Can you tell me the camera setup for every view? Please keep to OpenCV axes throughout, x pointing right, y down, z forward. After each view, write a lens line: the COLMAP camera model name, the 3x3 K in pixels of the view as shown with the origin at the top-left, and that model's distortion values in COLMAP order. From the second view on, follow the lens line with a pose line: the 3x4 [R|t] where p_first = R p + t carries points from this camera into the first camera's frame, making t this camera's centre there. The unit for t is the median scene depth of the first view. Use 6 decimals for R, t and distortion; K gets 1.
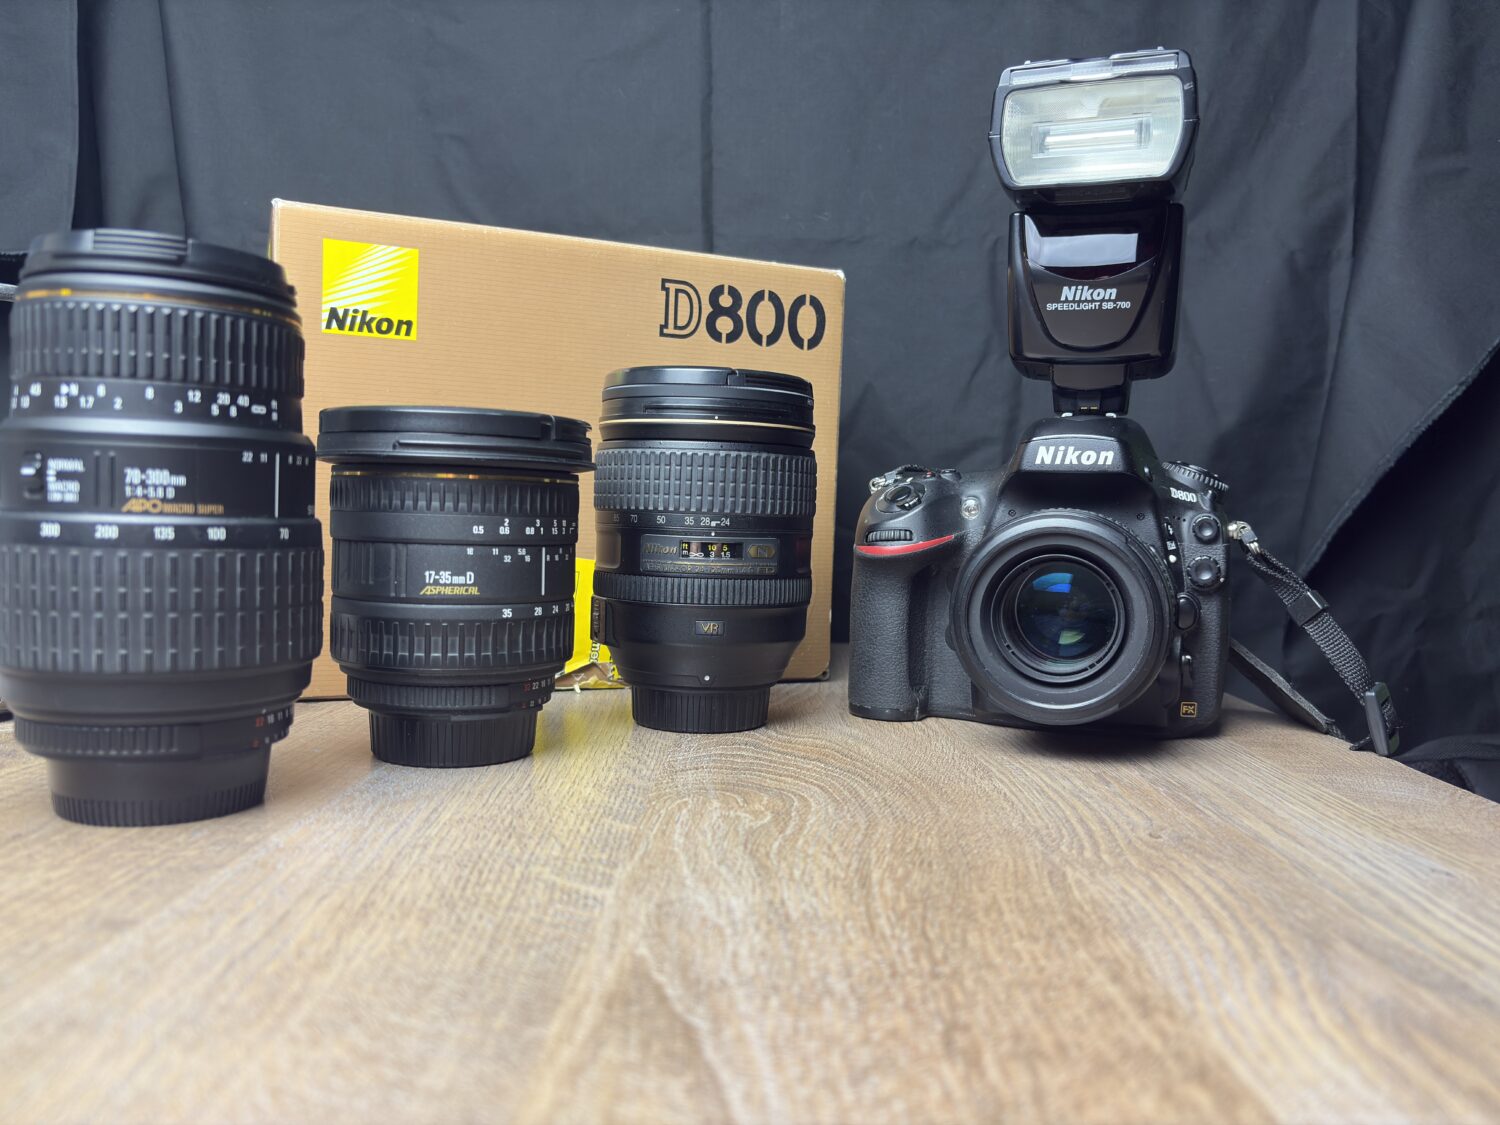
lens RADIAL K [[1169.3, 0, 750.0], [0, 1169.3, 562.5], [0, 0, 1]] dist [0.043252, -0.076593]
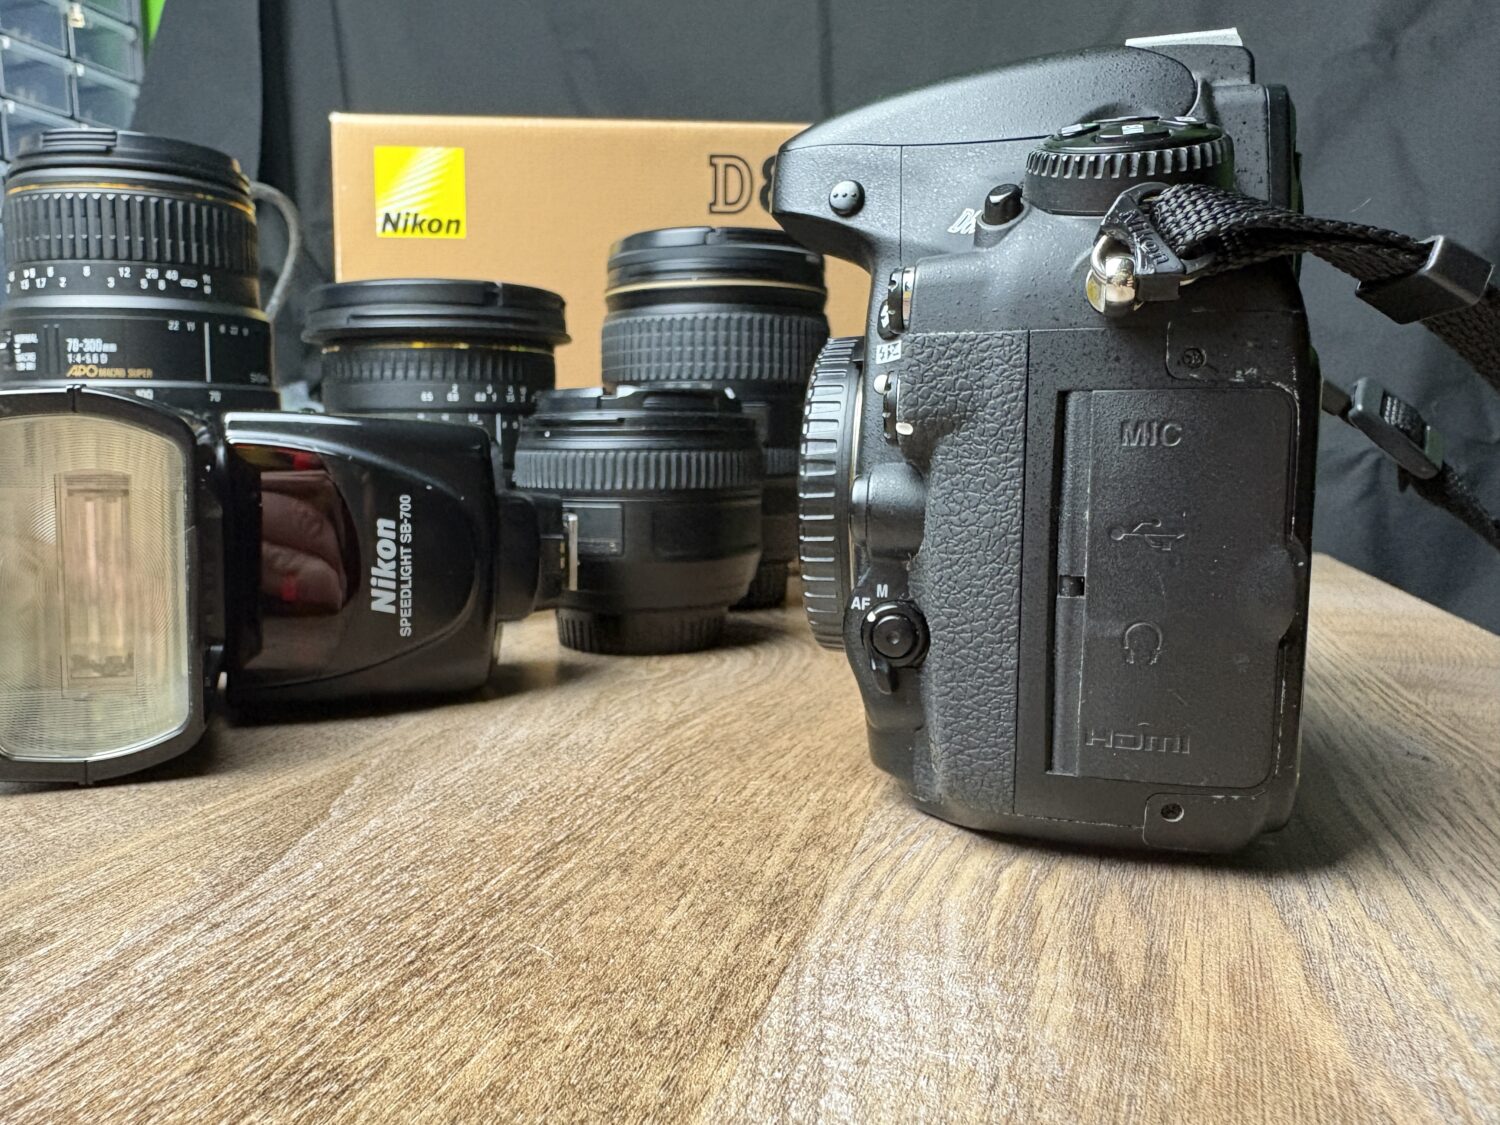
lens RADIAL K [[1162.9, 0, 667.5], [0, 1162.9, 562.5], [0, 0, 1]] dist [-0.001138, 0.002298]
pose [[0.945325, -0.000673, -0.326130, 0.383008], [0.016993, 0.998741, 0.047193, 0.092757], [0.325688, -0.050155, 0.944146, 0.112302]]
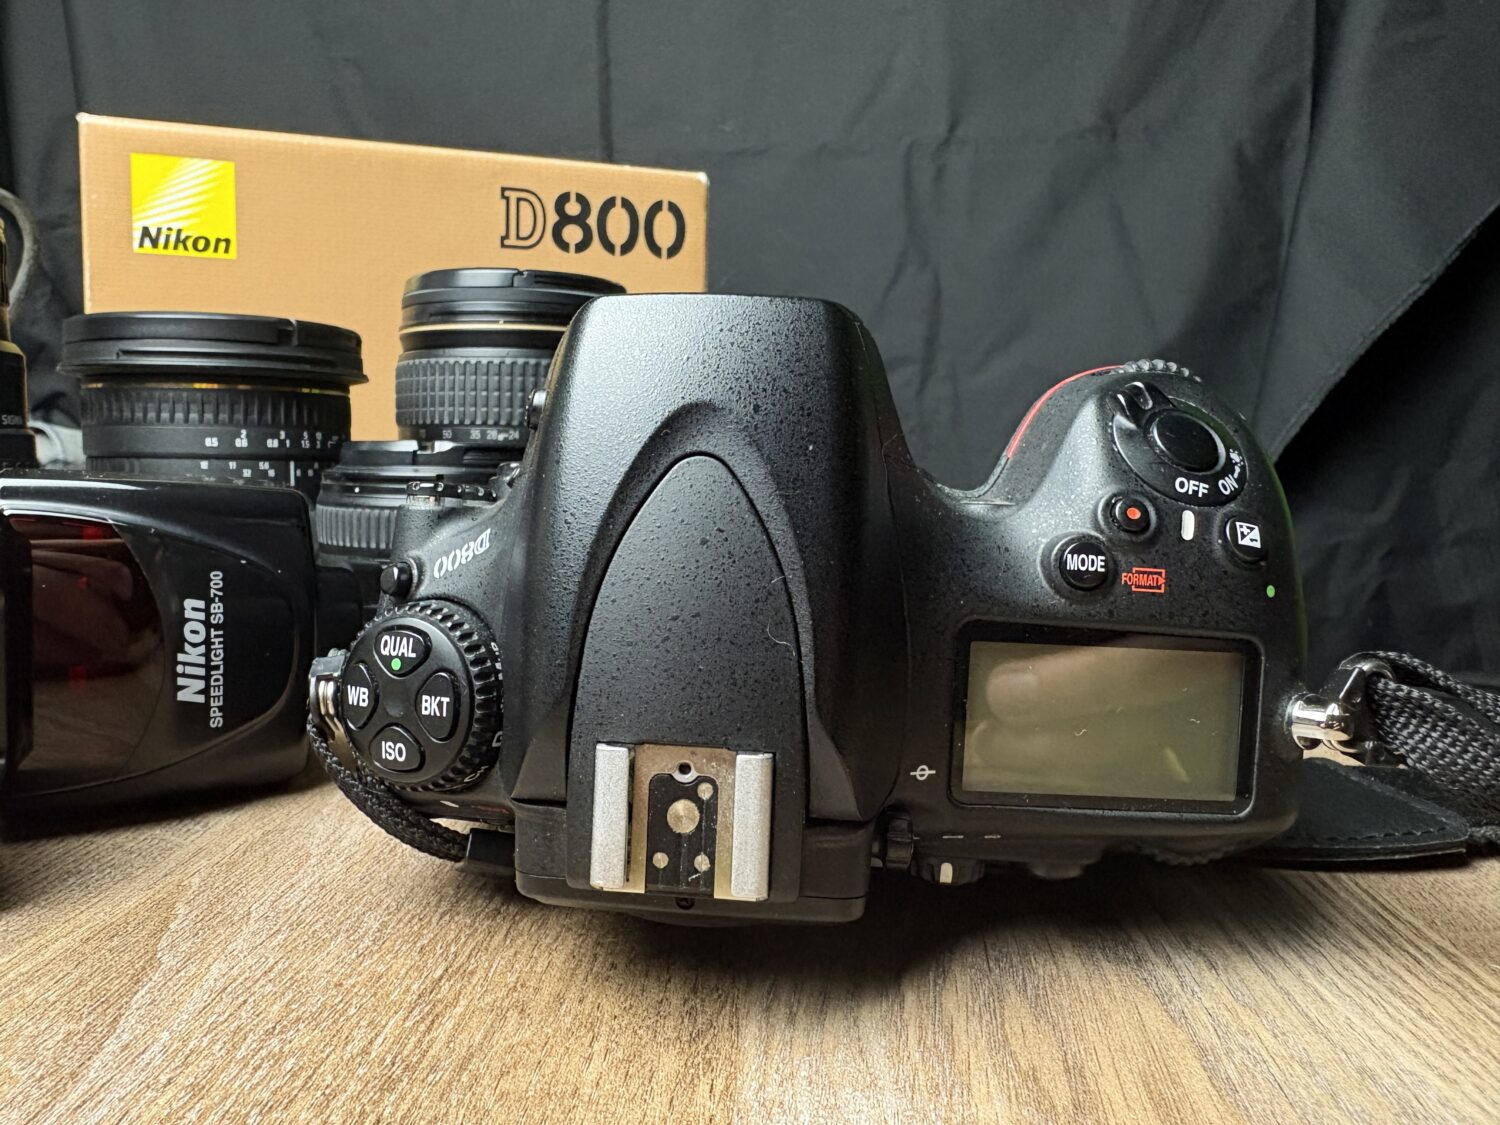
lens RADIAL K [[1159.4, 0, 681.6], [0, 1159.4, 563.5], [0, 0, 1]] dist [-0.005106, 0.002686]
pose [[0.995003, -0.007074, -0.099590, 0.298336], [0.011454, 0.998989, 0.043483, 0.042404], [0.099181, -0.044406, 0.994078, 0.130810]]
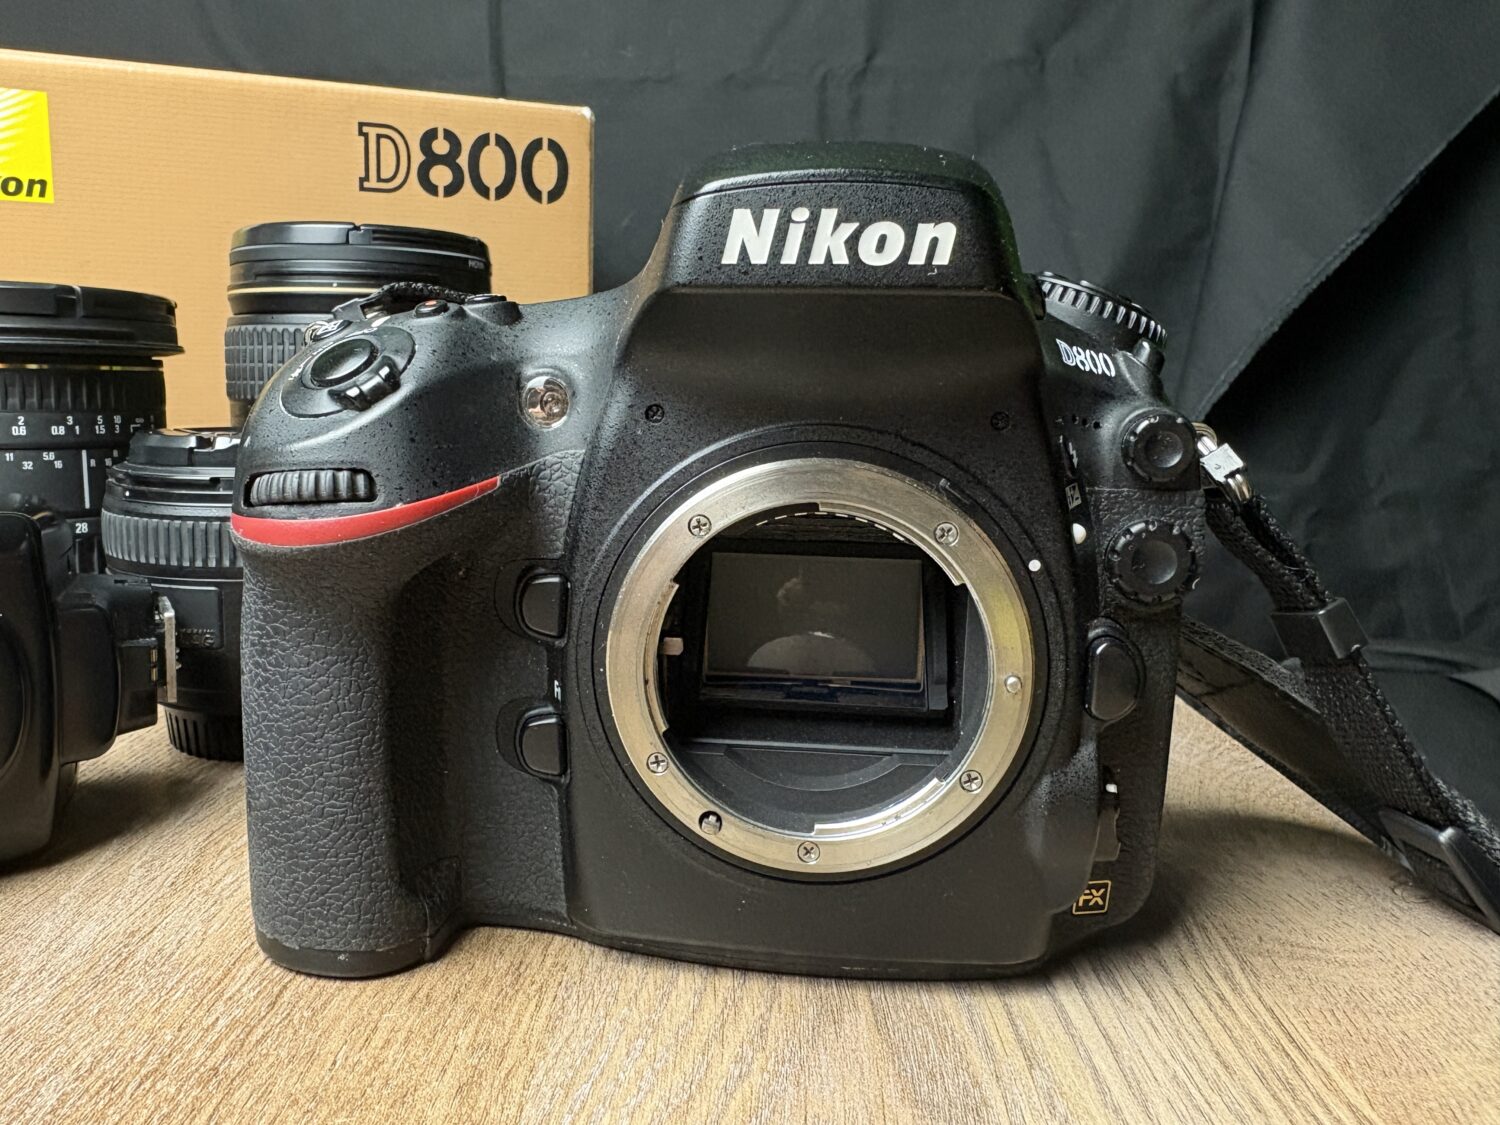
lens RADIAL K [[1153.7, 0, 662.4], [0, 1153.7, 561.9], [0, 0, 1]] dist [-0.003789, 0.000656]
pose [[0.997643, -0.003515, -0.068524, 0.371996], [0.010835, 0.994227, 0.106750, -0.021932], [0.067753, -0.107241, 0.991922, 0.282076]]
